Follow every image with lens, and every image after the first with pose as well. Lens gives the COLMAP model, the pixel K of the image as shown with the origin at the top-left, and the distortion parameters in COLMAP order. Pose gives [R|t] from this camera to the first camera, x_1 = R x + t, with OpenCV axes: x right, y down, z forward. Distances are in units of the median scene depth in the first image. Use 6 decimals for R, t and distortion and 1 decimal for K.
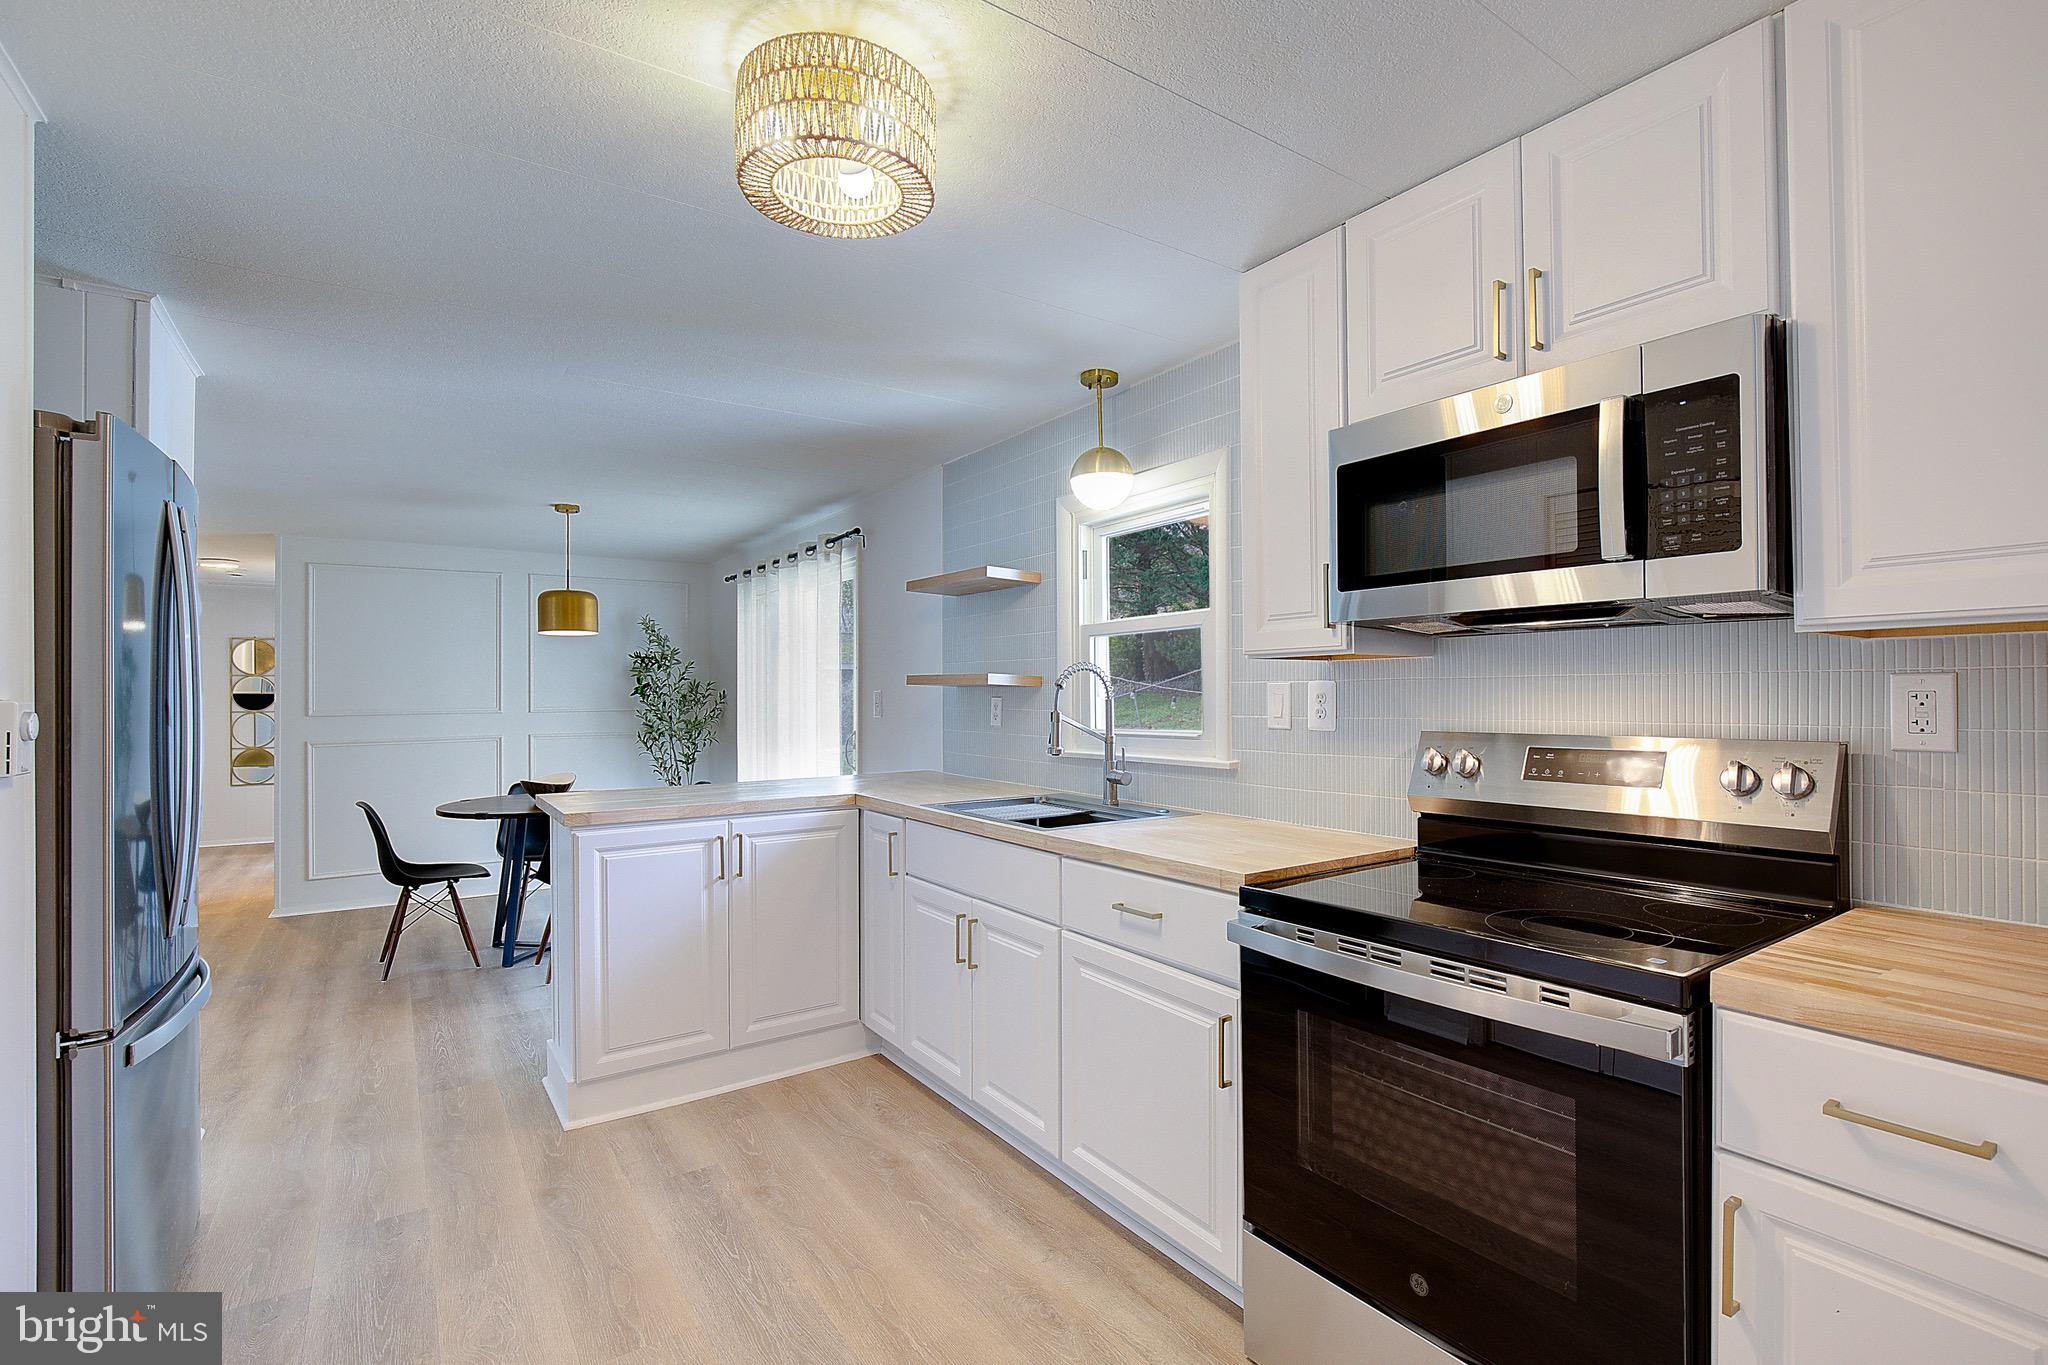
lens RADIAL K [[935.4, 0, 1032.2], [0, 935.4, 674.8], [0, 0, 1]] dist [-0.020058, 0.001986]
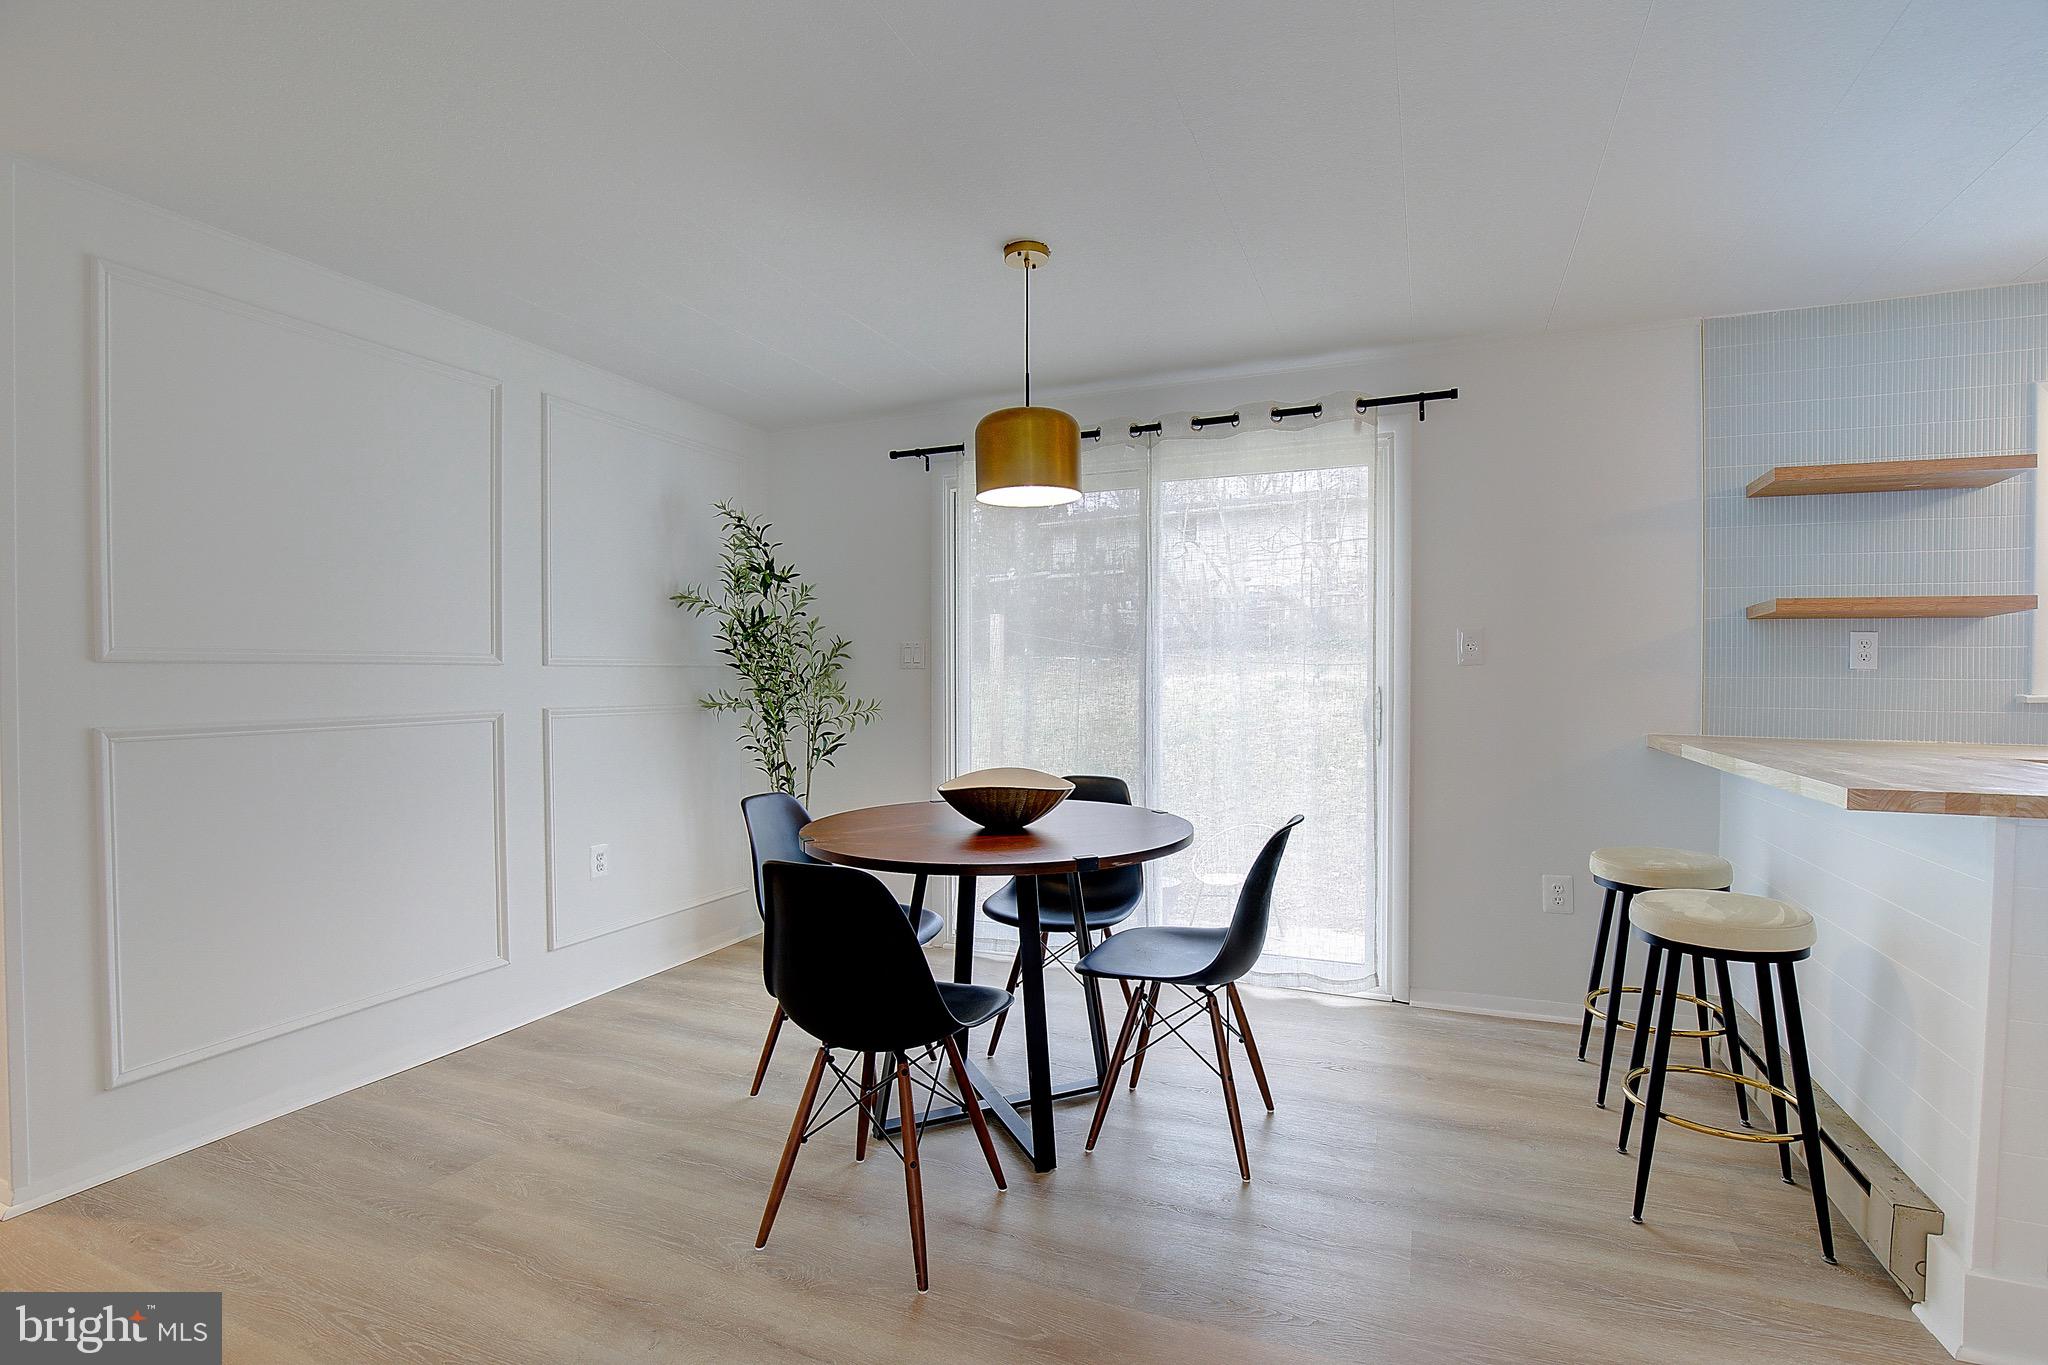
lens RADIAL K [[935.4, 0, 1022.9], [0, 935.4, 687.6], [0, 0, 1]] dist [-0.020058, 0.001986]
pose [[0.843452, -0.000444, 0.537205, -1.560615], [-0.016783, 0.999490, 0.027177, 0.091775], [-0.536943, -0.031939, 0.843014, 1.109462]]
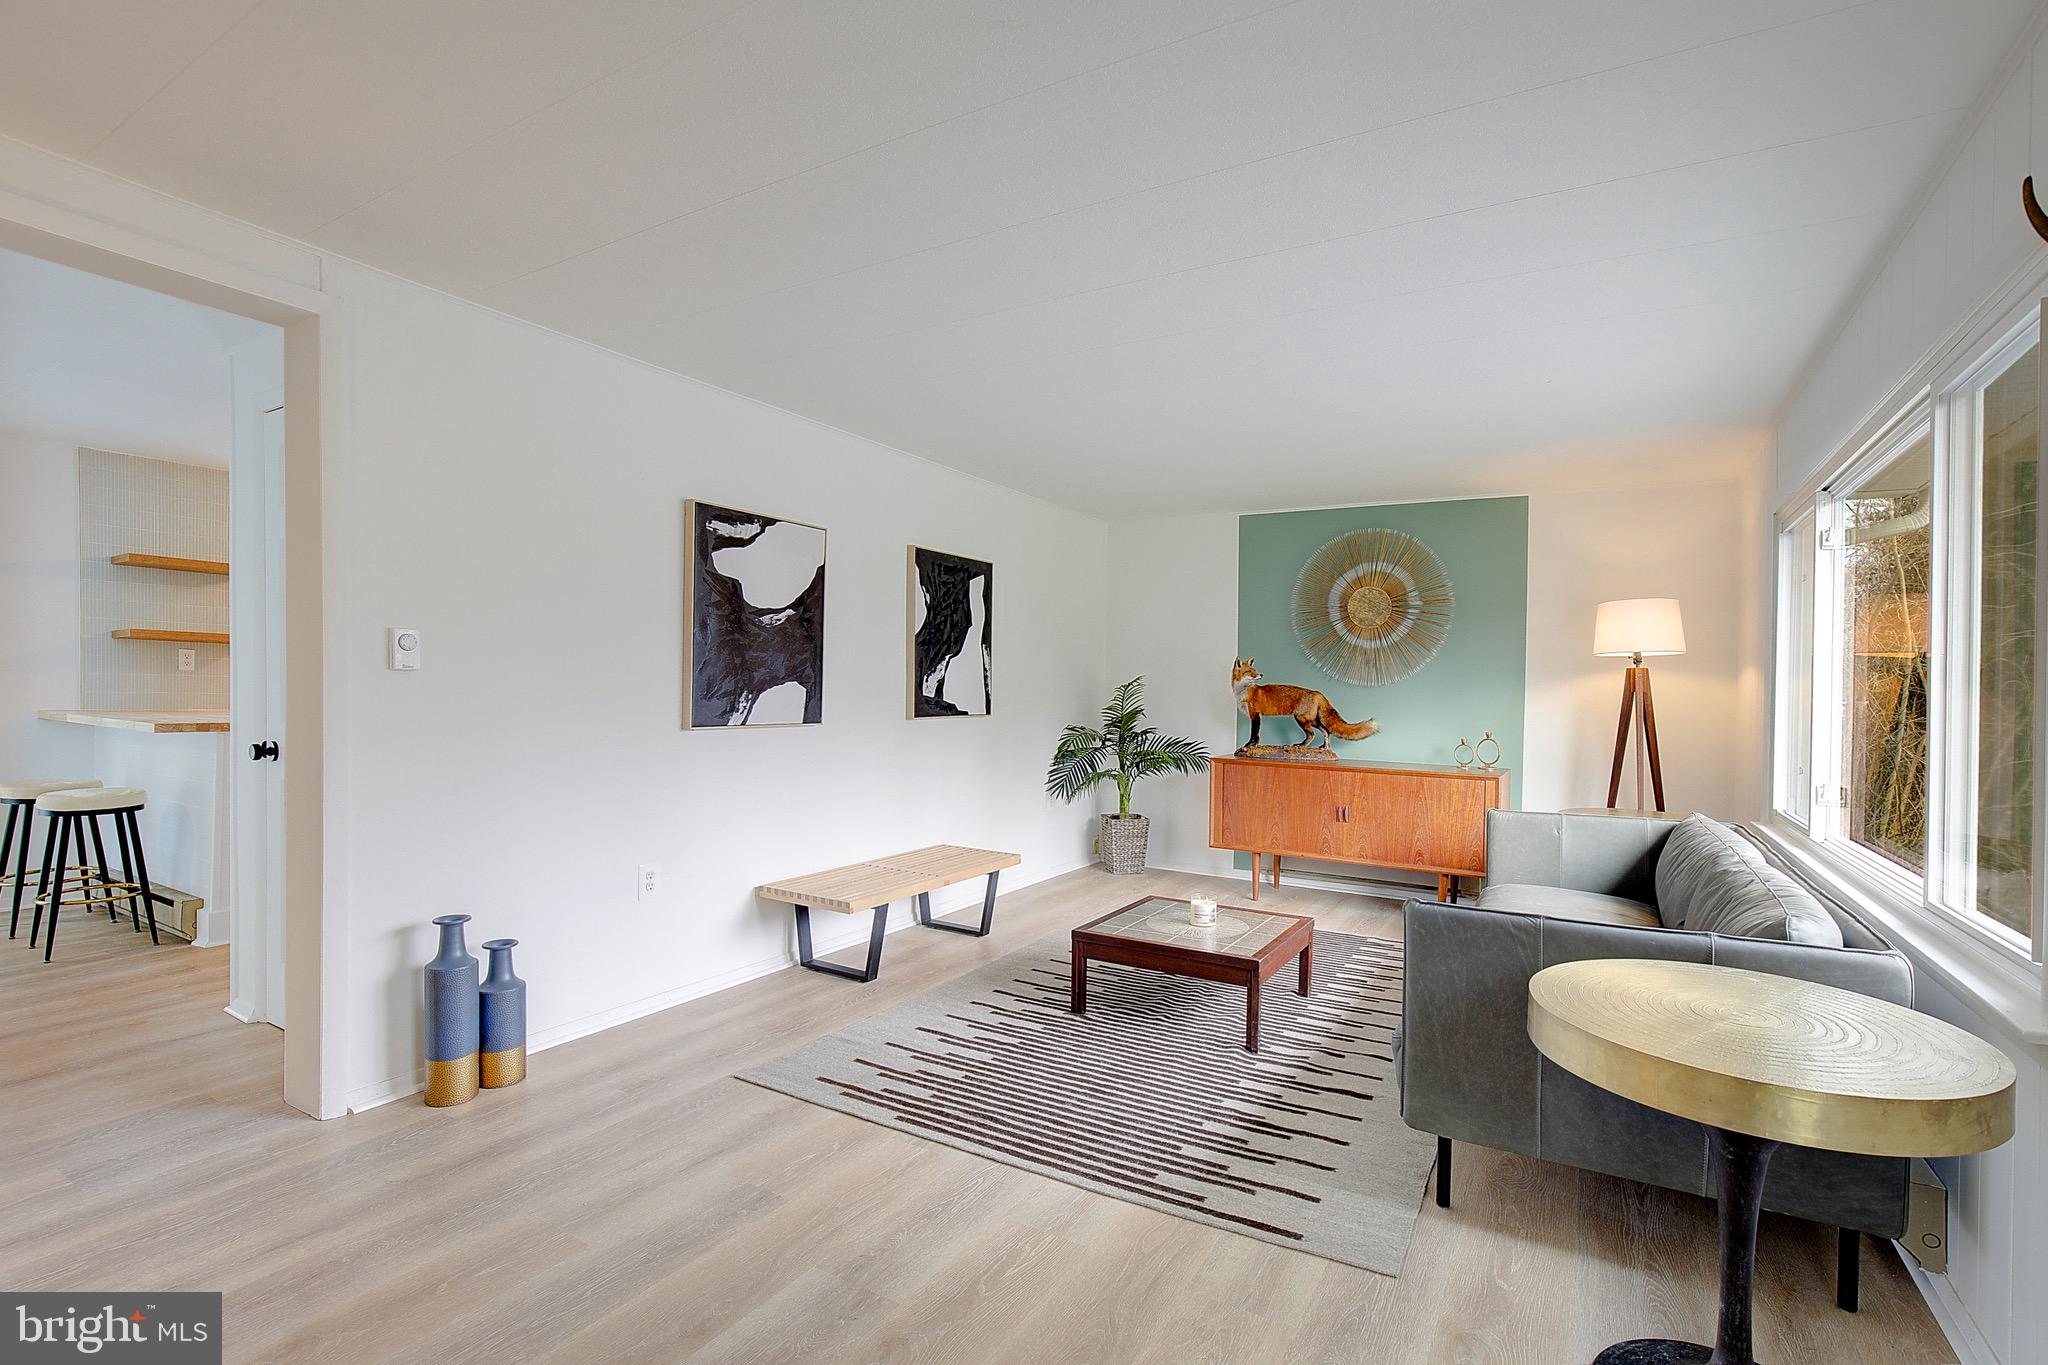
lens RADIAL K [[935.4, 0, 1071.5], [0, 935.4, 704.3], [0, 0, 1]] dist [-0.020058, 0.001986]
pose [[-0.439674, -0.017105, 0.897995, -2.736171], [-0.033855, 0.999424, 0.002461, 0.086324], [-0.897519, -0.029320, -0.440000, 0.656270]]
